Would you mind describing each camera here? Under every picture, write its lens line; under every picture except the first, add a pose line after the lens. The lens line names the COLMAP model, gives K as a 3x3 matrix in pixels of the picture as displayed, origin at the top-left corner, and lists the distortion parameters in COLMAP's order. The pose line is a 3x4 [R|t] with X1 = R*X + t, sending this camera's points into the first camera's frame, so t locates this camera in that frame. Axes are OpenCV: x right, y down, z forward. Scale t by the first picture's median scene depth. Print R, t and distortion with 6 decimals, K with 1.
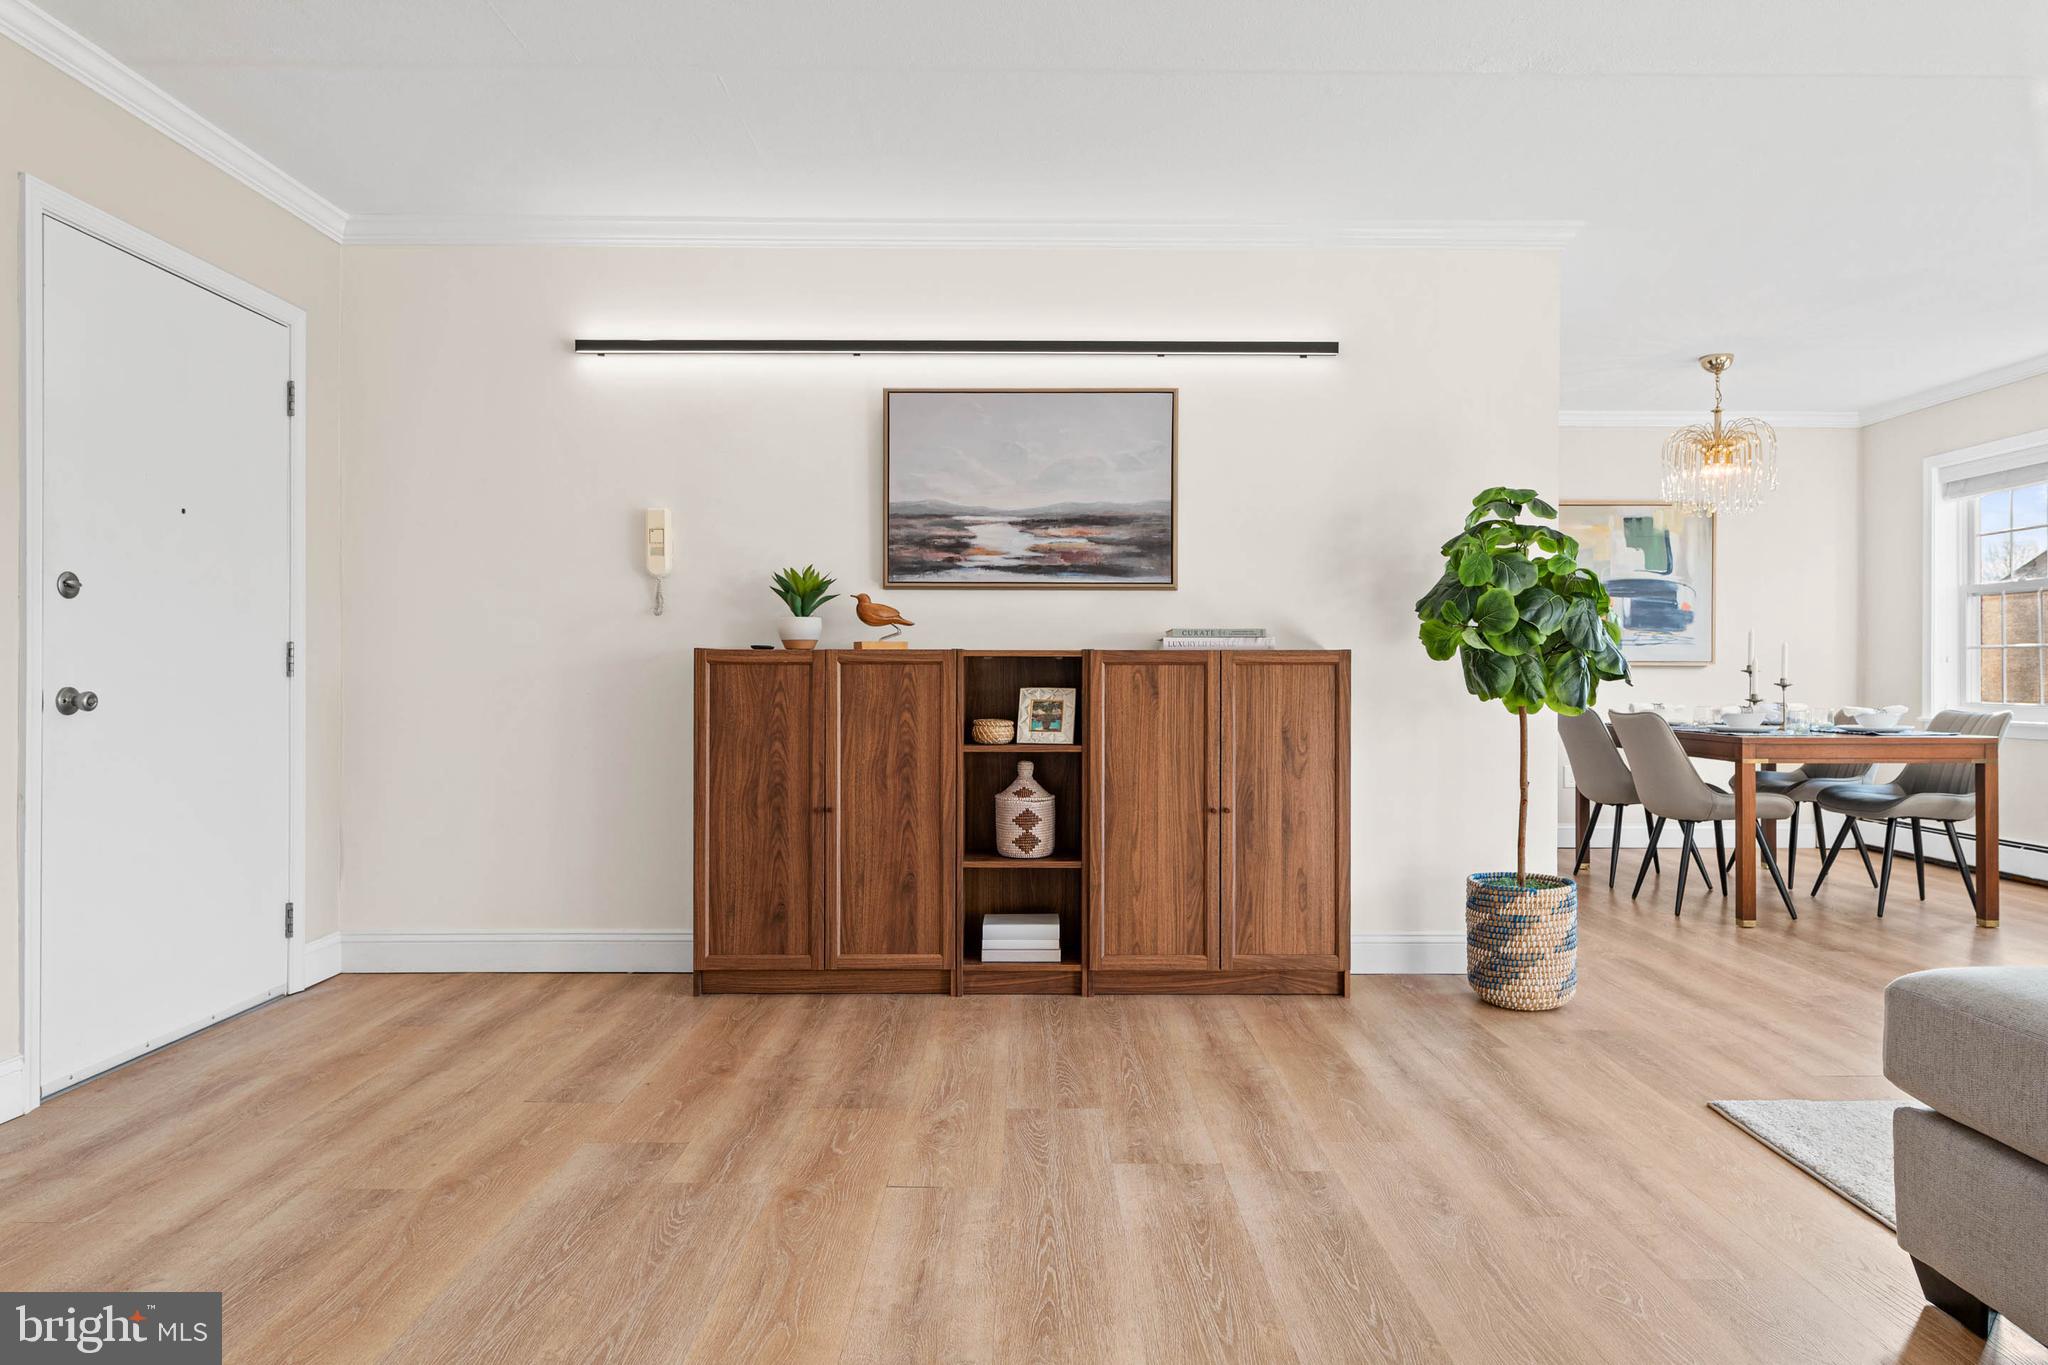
lens RADIAL K [[1199.2, 0, 1044.7], [0, 1199.2, 671.4], [0, 0, 1]] dist [0.000658, -0.000179]
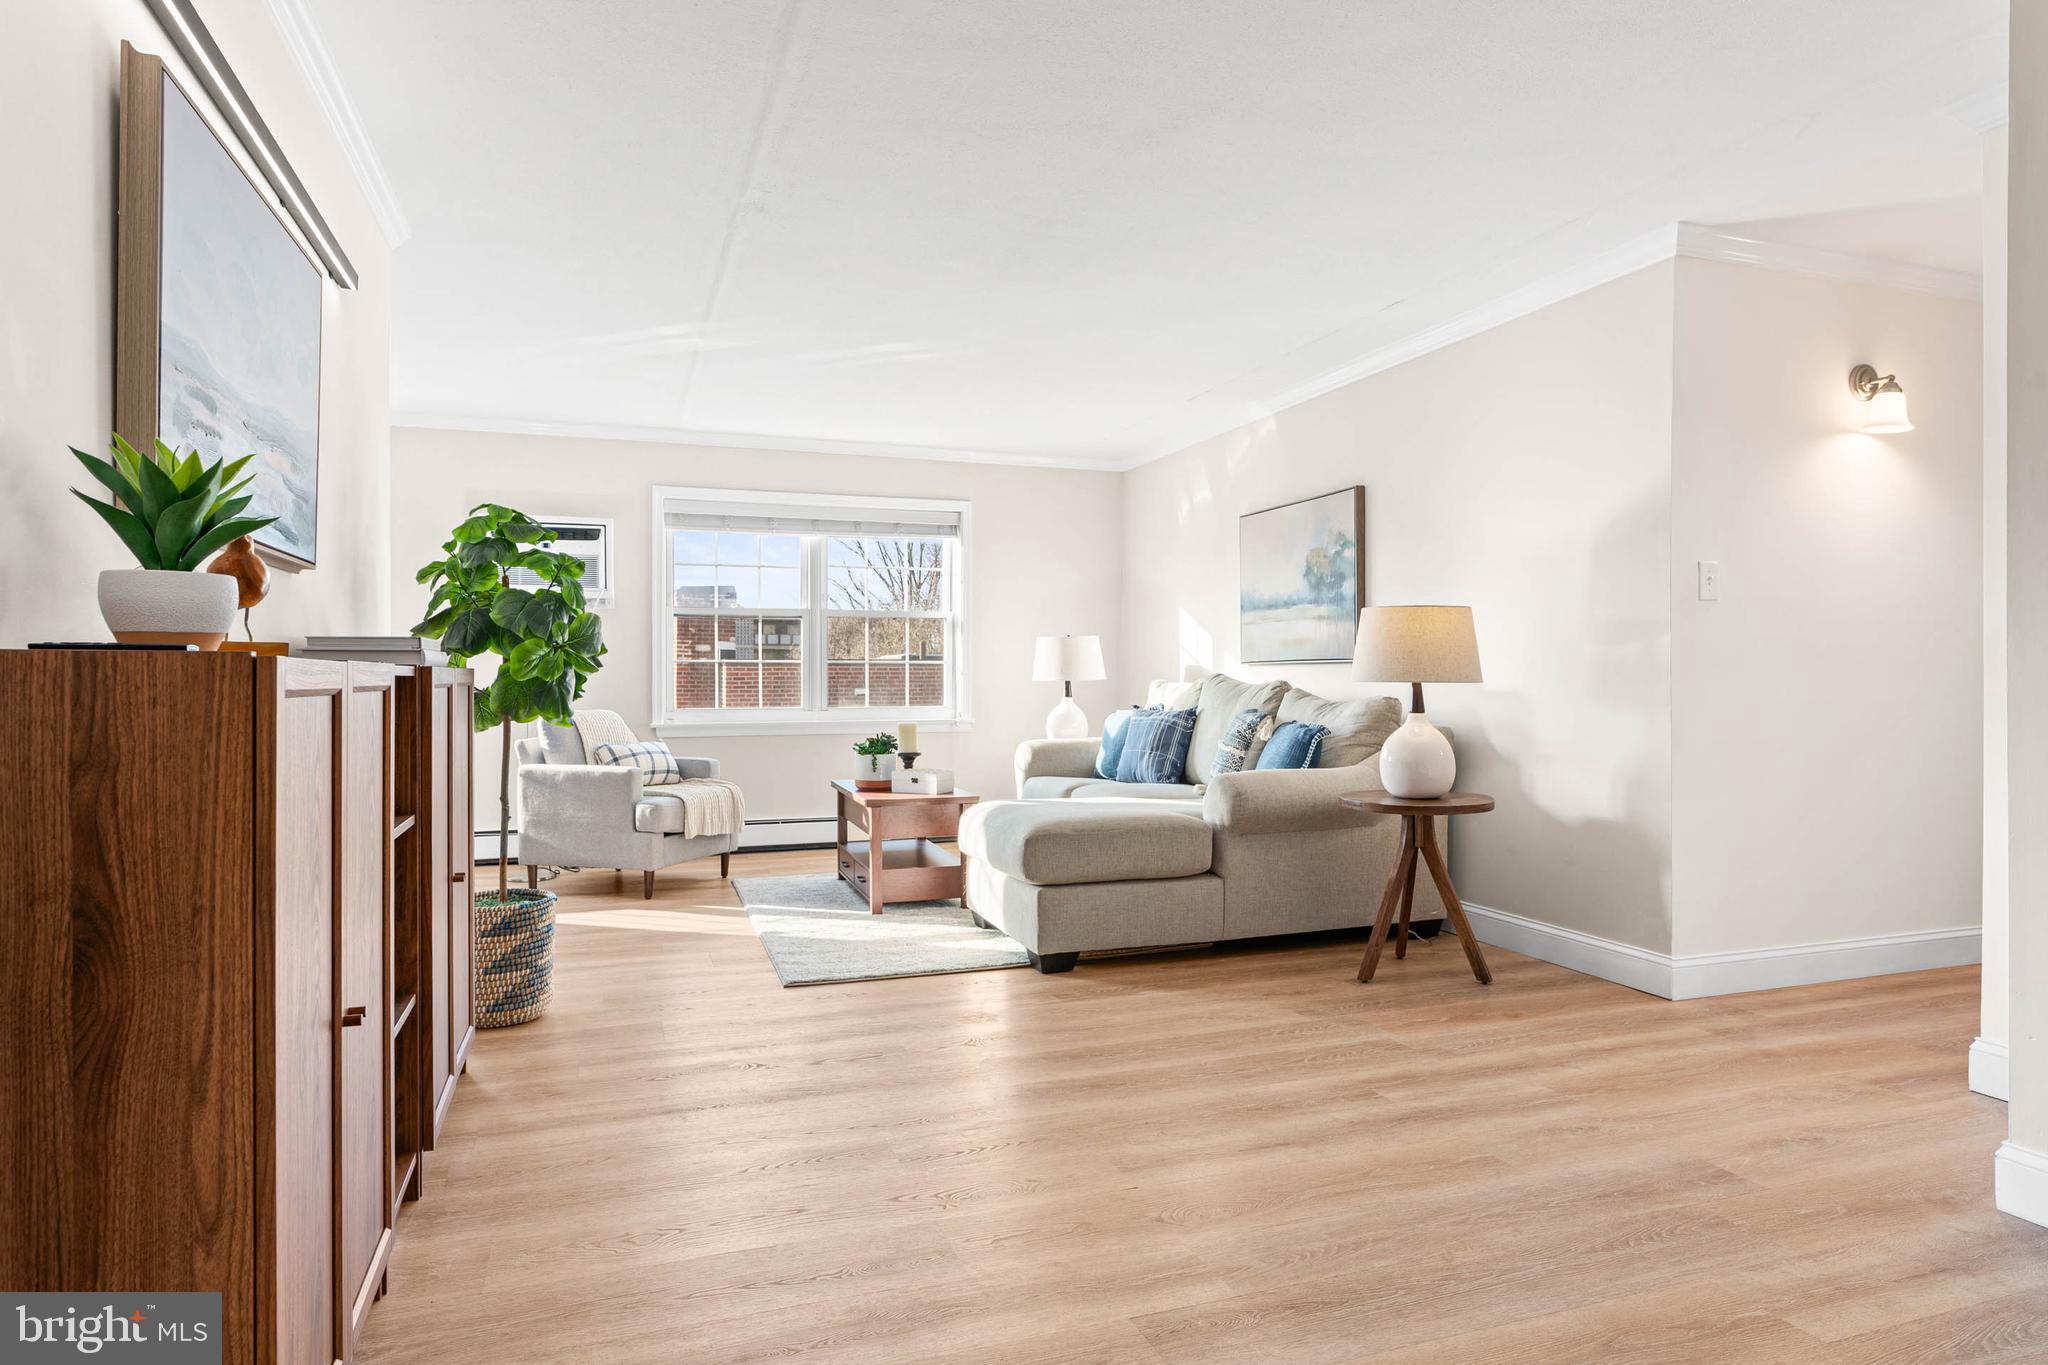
lens RADIAL K [[1173.5, 0, 1024.0], [0, 1173.5, 682.5], [0, 0, 1]] dist [0.003259, 0.000861]
pose [[-0.316944, -0.006148, 0.948424, -0.657426], [0.001018, 0.999976, 0.006822, -0.013107], [-0.948444, 0.003128, -0.316930, 0.868014]]
